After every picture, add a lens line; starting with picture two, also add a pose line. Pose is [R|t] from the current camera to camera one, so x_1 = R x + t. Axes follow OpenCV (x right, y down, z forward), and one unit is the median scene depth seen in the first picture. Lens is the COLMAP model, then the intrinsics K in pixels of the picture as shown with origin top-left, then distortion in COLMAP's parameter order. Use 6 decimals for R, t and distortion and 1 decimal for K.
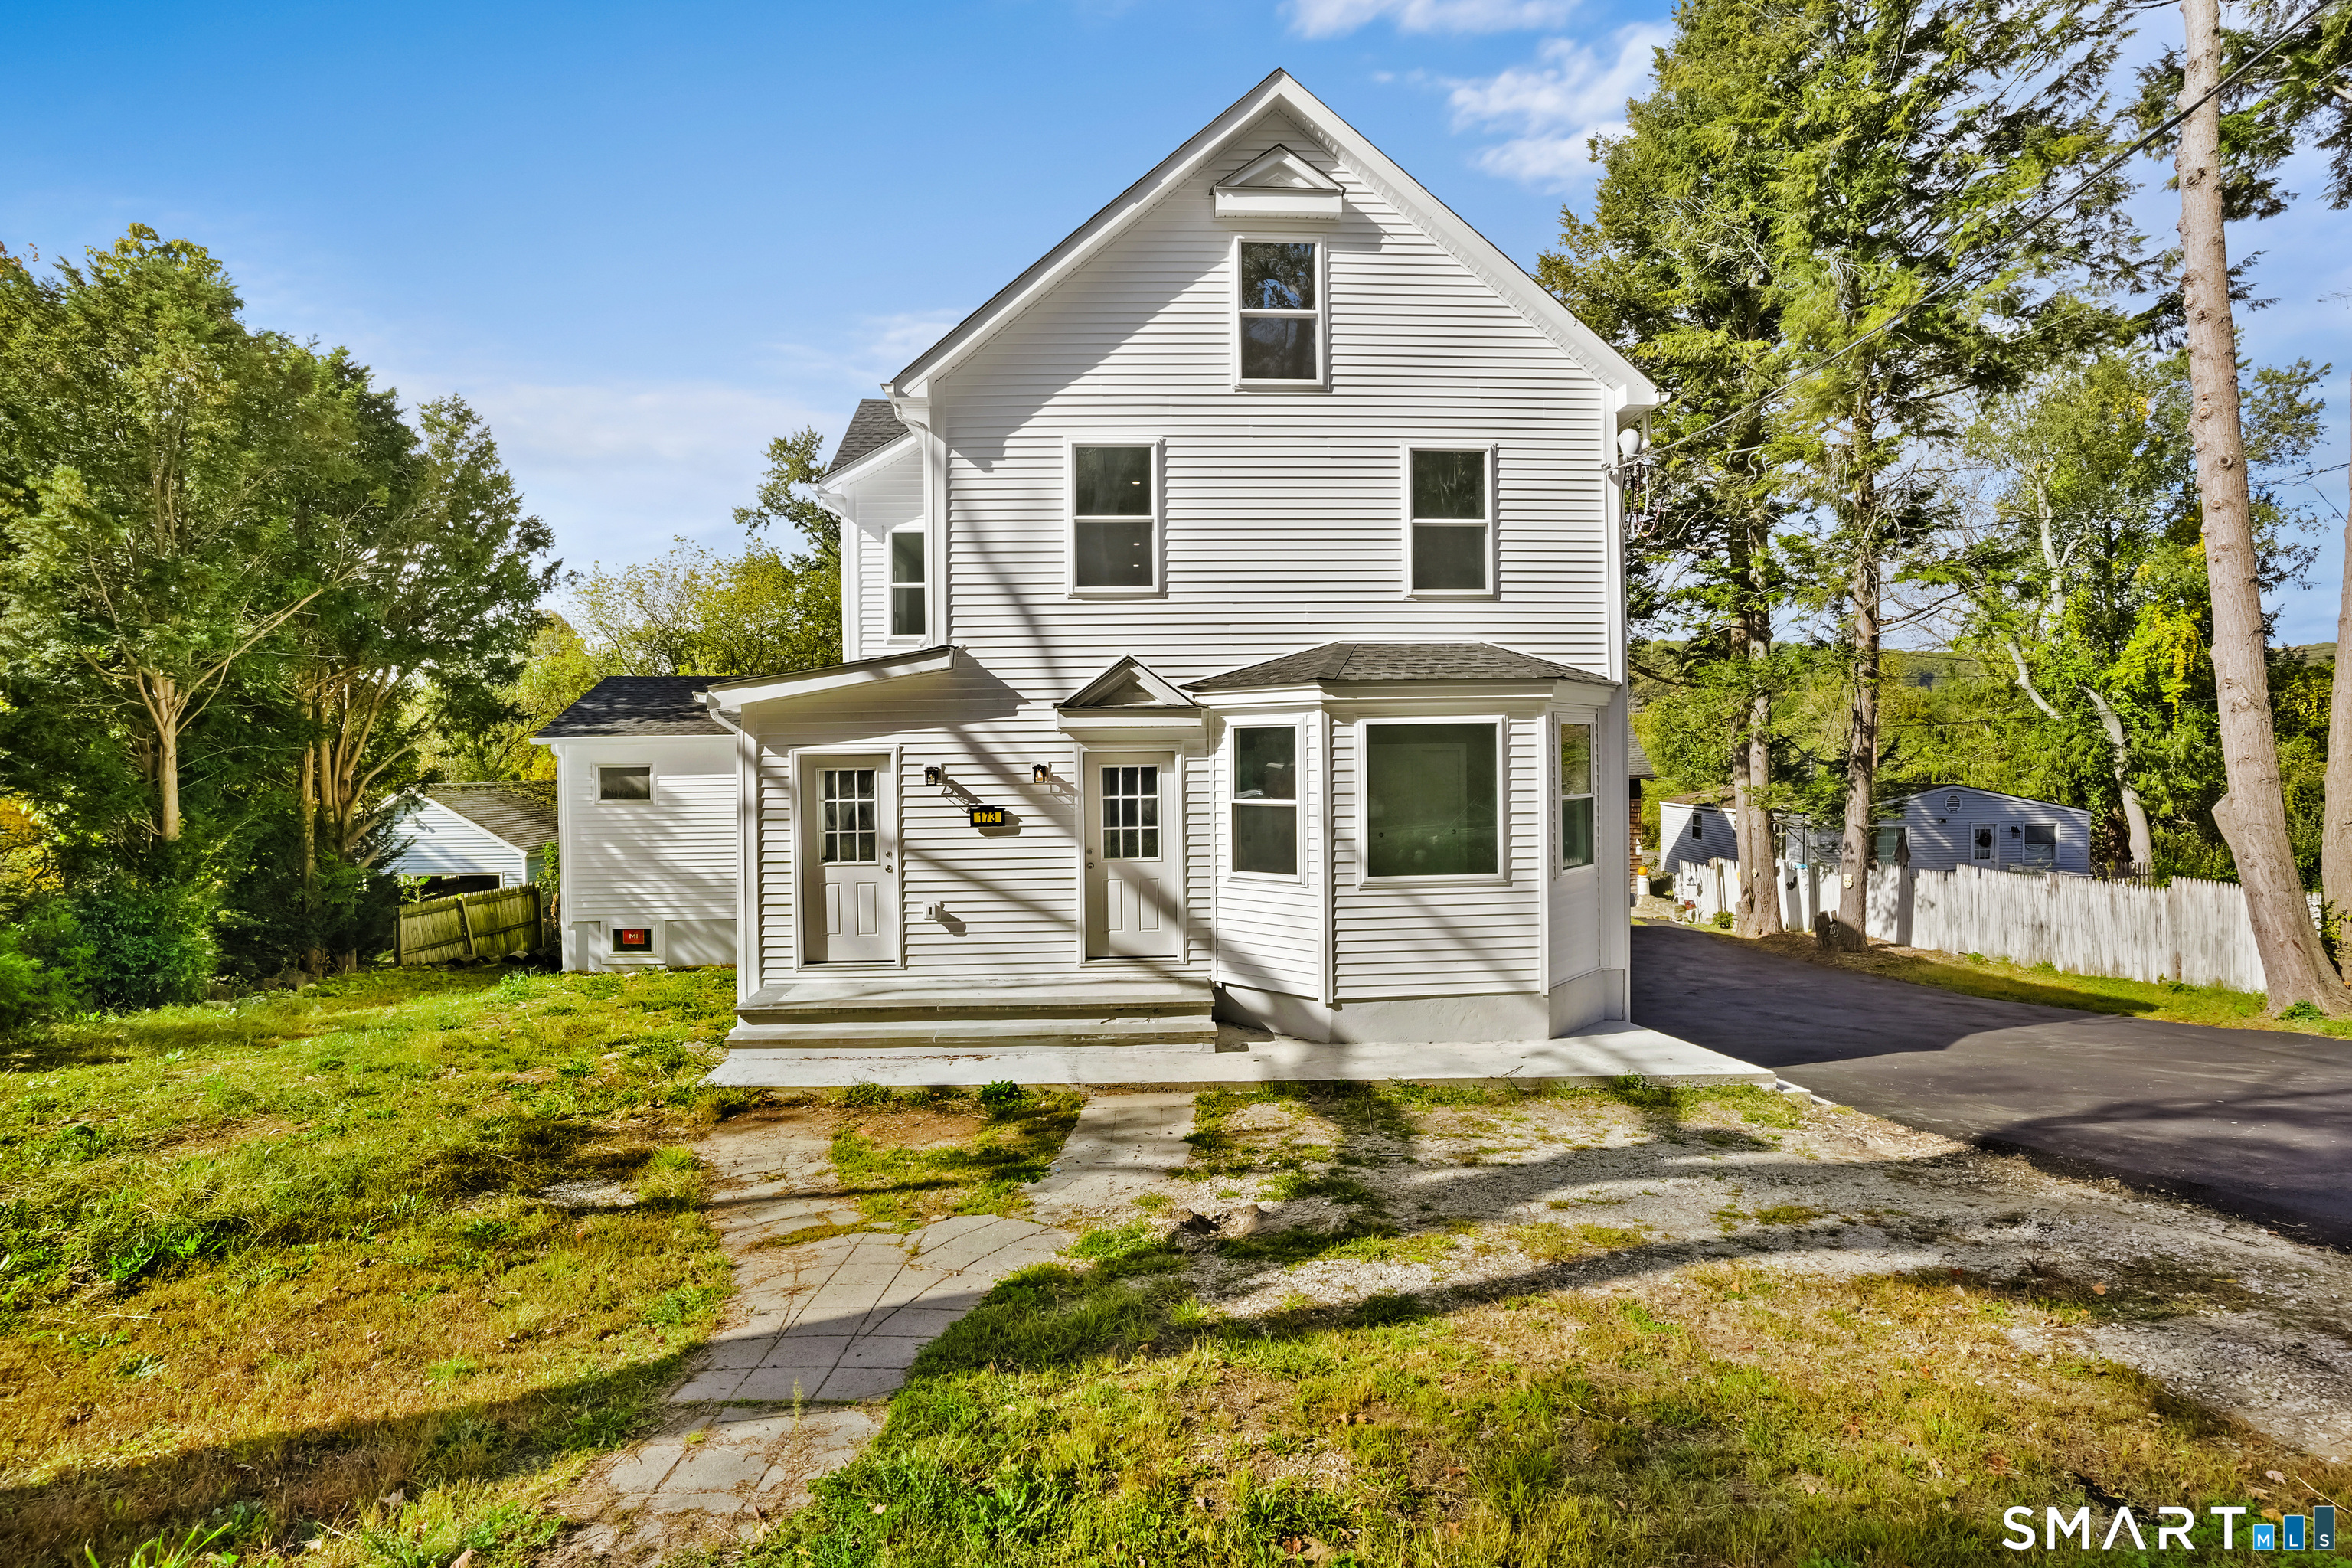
lens RADIAL K [[1158.1, 0, 1175.4], [0, 1158.1, 764.0], [0, 0, 1]] dist [-0.065212, 0.028800]
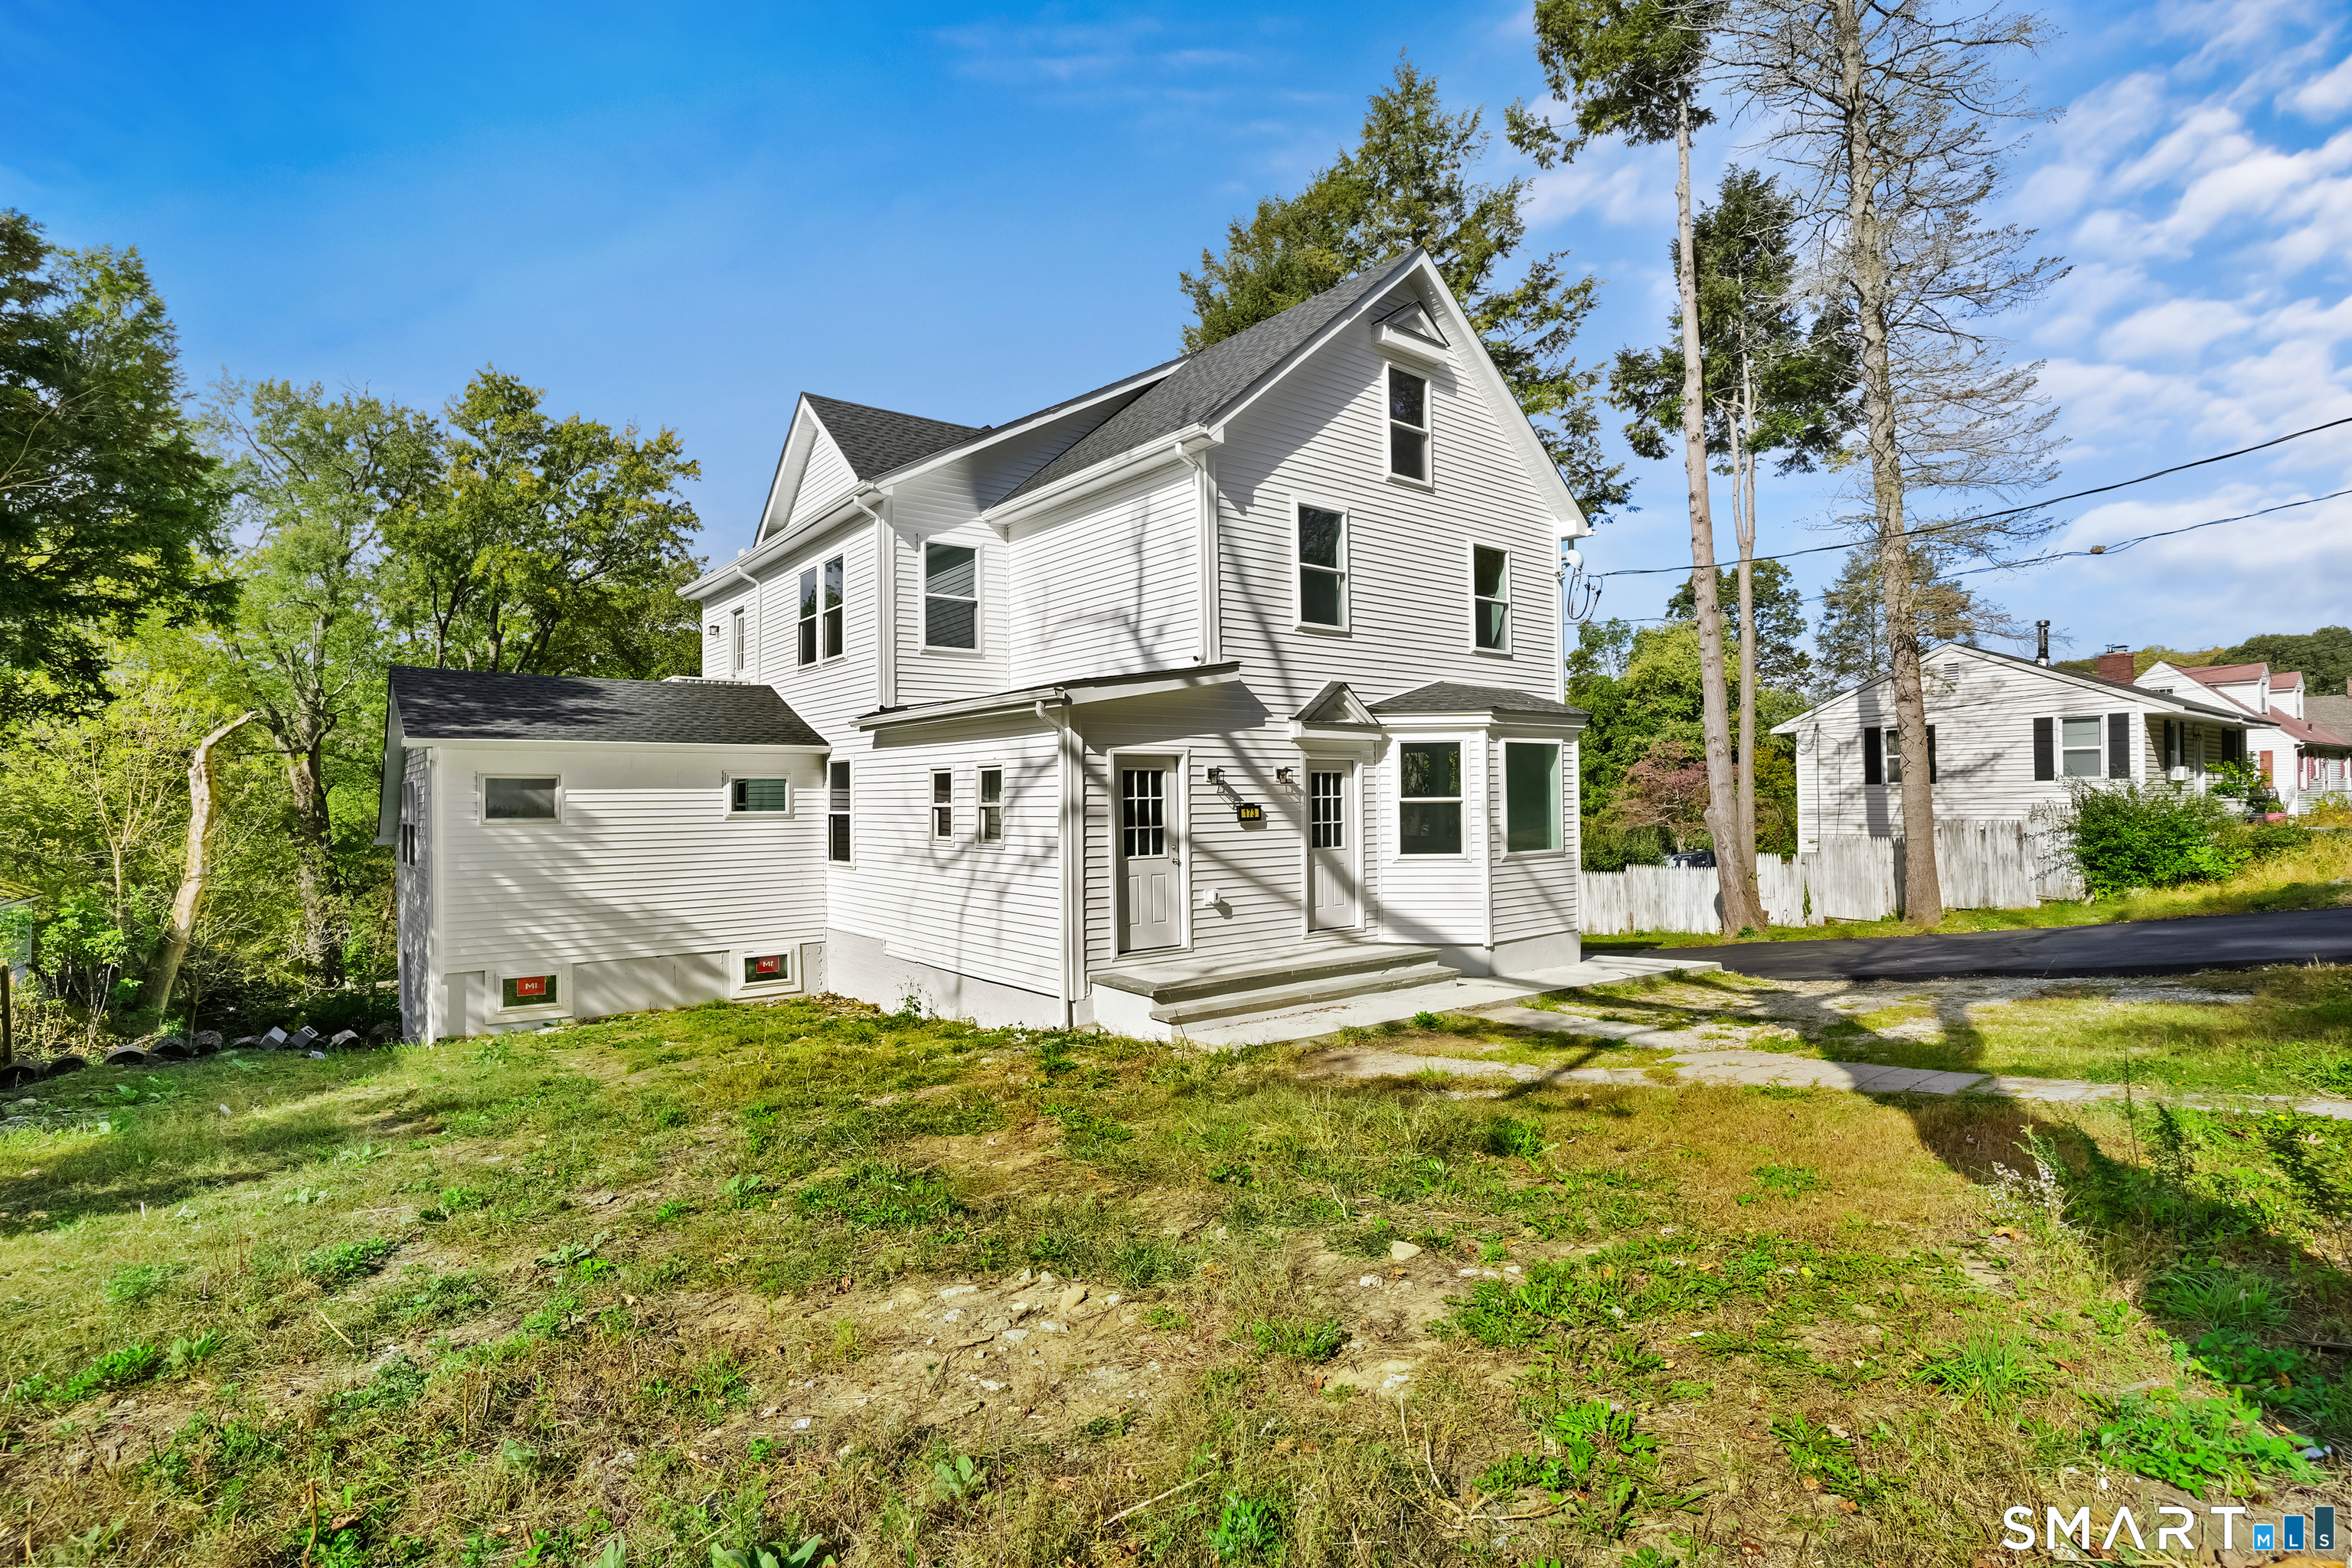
lens RADIAL K [[1158.4, 0, 1176.0], [0, 1158.4, 784.0], [0, 0, 1]] dist [-0.054922, 0.000075]
pose [[0.810924, 0.012944, 0.585009, -0.892418], [0.005135, 0.999559, -0.029234, 0.050207], [-0.585129, 0.026711, 0.810500, 0.106503]]
